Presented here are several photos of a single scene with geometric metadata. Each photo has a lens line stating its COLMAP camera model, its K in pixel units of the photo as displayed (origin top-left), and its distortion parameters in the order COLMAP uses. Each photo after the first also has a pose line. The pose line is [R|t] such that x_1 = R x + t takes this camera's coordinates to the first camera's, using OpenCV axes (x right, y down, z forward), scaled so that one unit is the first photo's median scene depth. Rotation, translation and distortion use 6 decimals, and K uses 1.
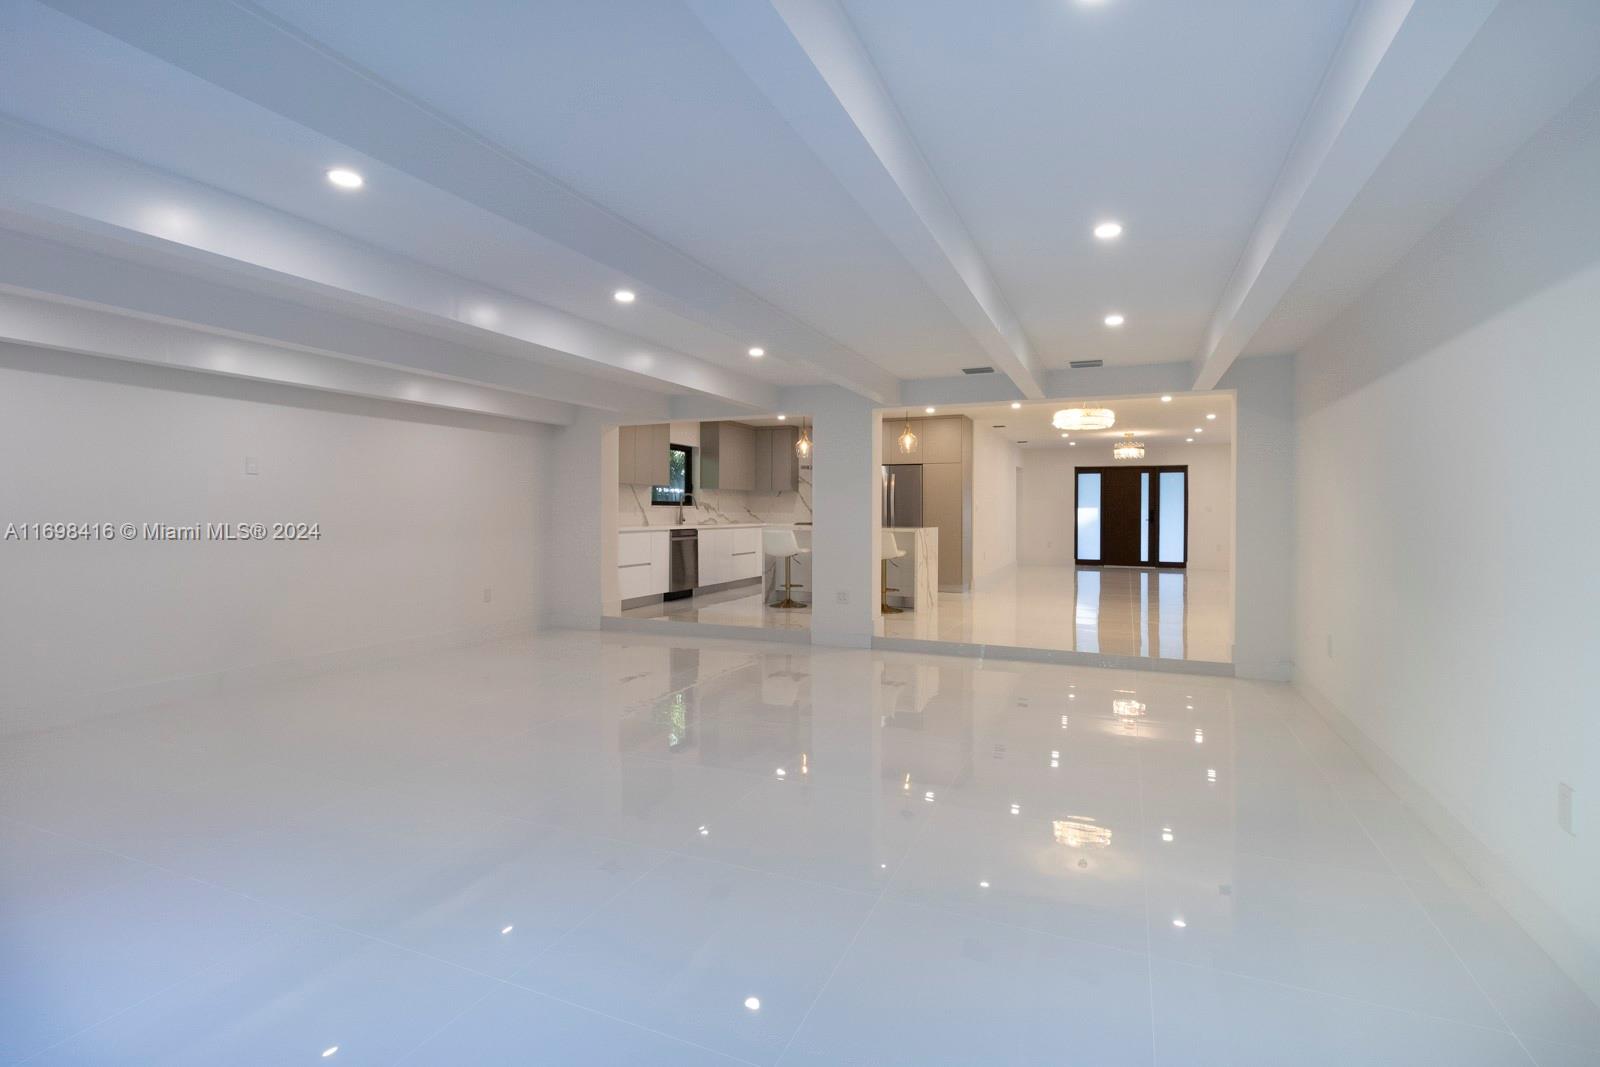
lens RADIAL K [[737.8, 0, 812.2], [0, 737.8, 513.2], [0, 0, 1]] dist [0.005671, 0.001156]
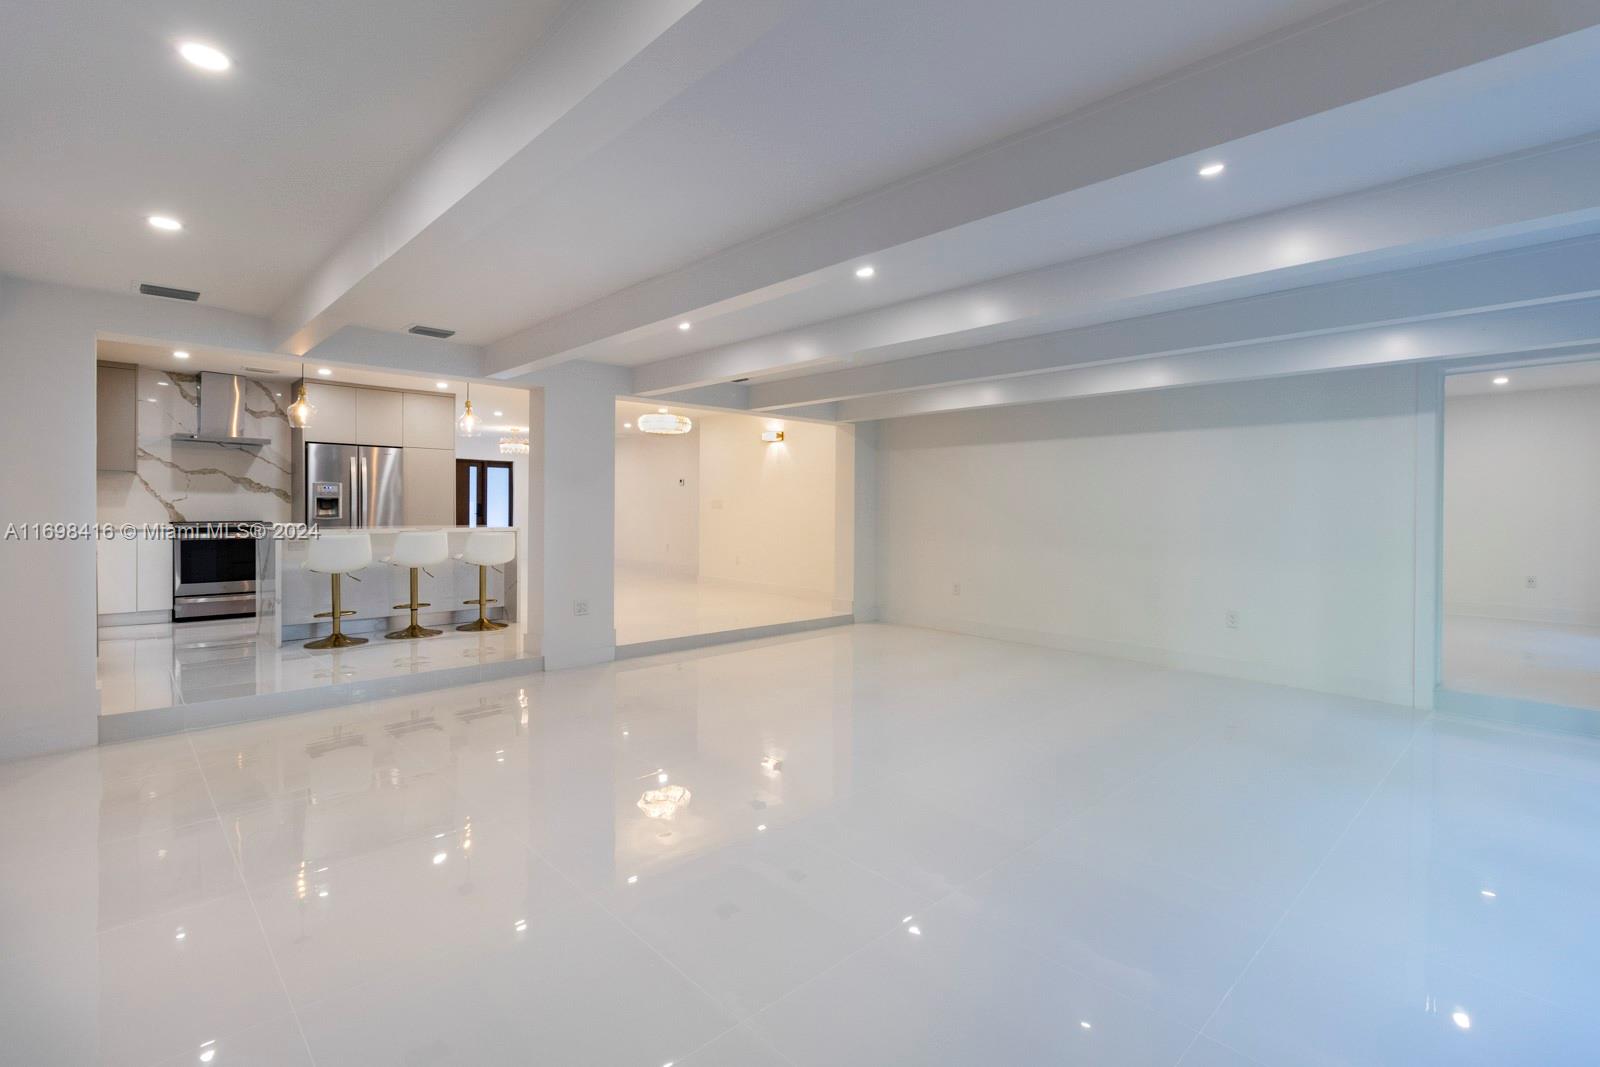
lens RADIAL K [[737.8, 0, 812.2], [0, 737.8, 513.2], [0, 0, 1]] dist [0.005671, 0.001156]
pose [[0.394220, -0.007562, 0.918985, -0.356876], [-0.003688, 0.999945, 0.009811, -0.003577], [-0.919009, -0.007257, 0.394171, 0.228133]]
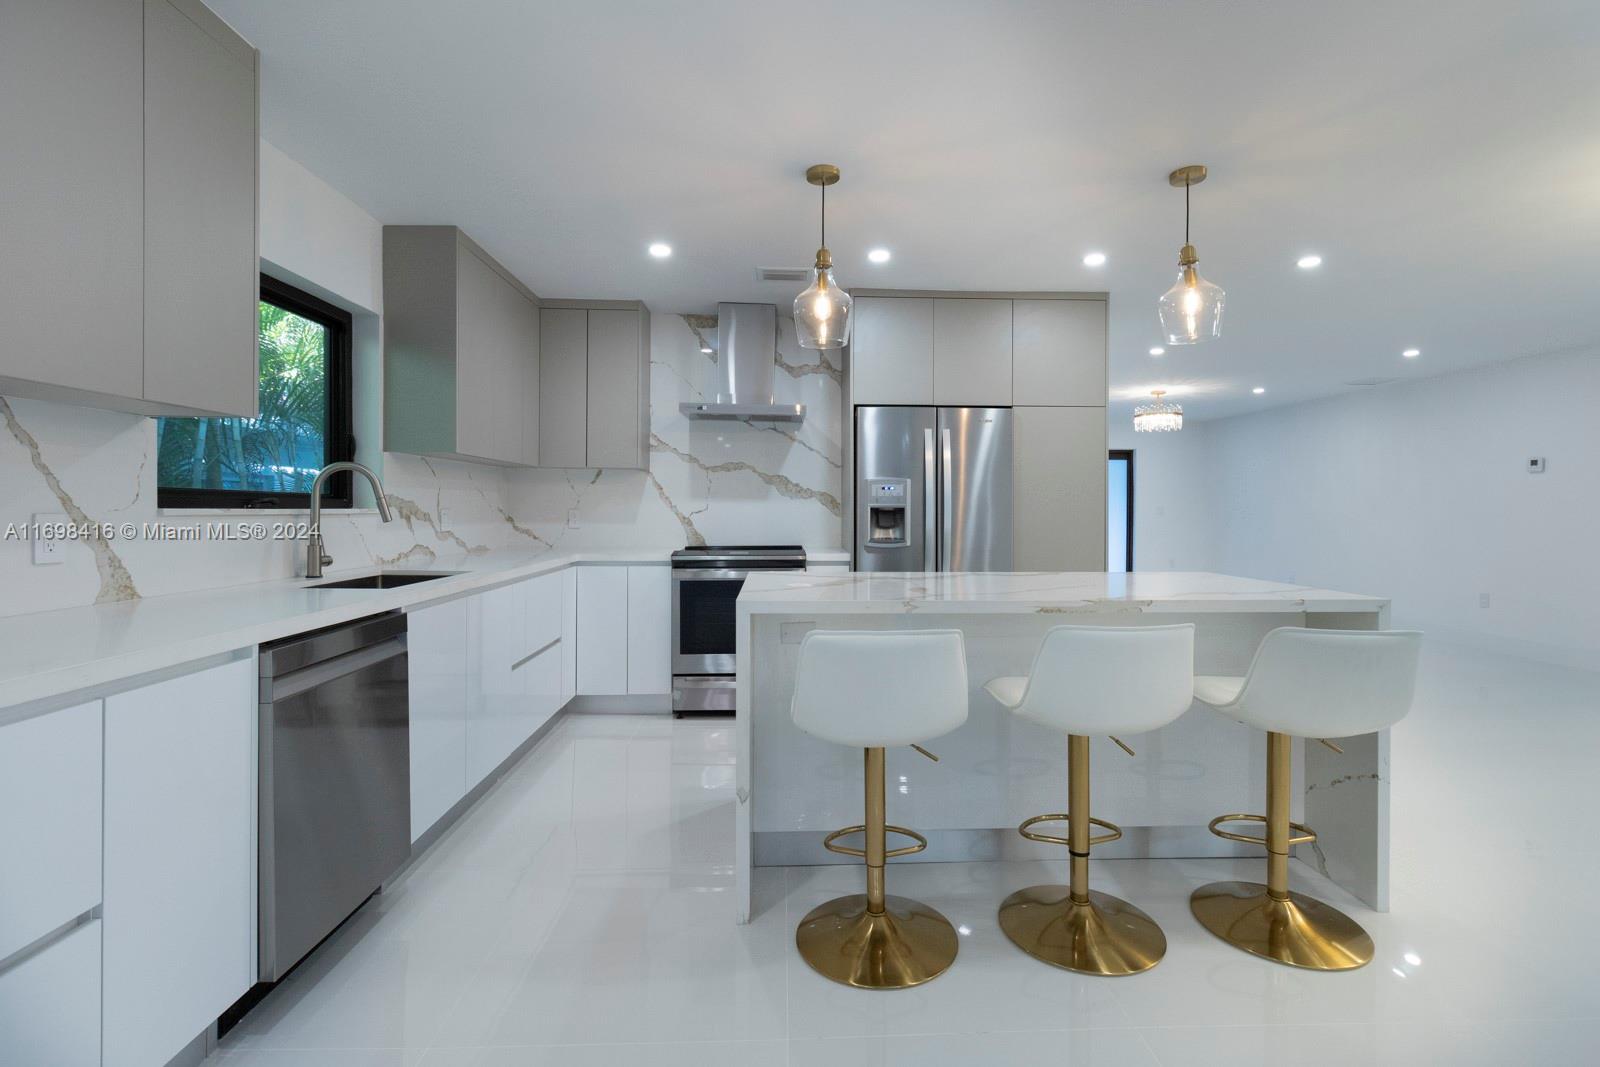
lens RADIAL K [[737.8, 0, 812.2], [0, 737.8, 513.2], [0, 0, 1]] dist [0.005671, 0.001156]
pose [[0.904072, -0.003167, 0.427369, -0.108970], [0.000987, 0.999985, 0.005322, -0.008064], [-0.427380, -0.004389, 0.904062, 0.575248]]
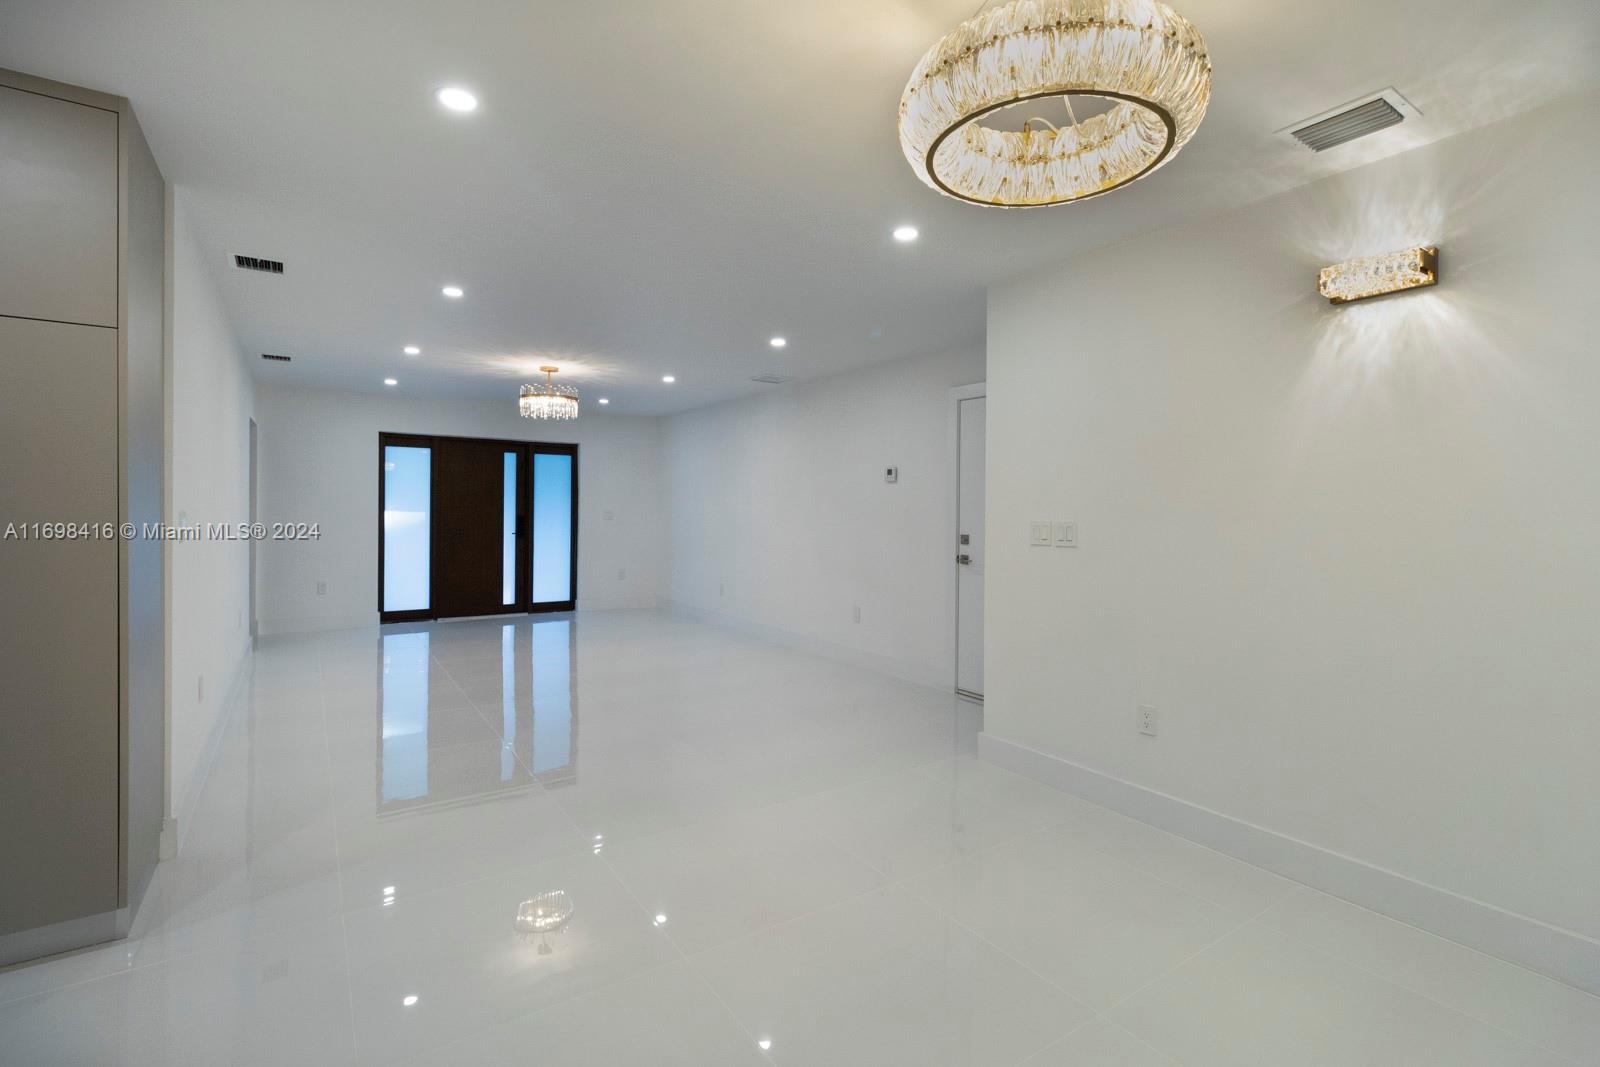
lens RADIAL K [[737.8, 0, 812.2], [0, 737.8, 513.2], [0, 0, 1]] dist [0.005671, 0.001156]
pose [[0.540252, -0.002851, 0.841498, 0.110530], [-0.005406, 0.999962, 0.006858, -0.014989], [-0.841486, -0.008255, 0.540216, 0.601265]]
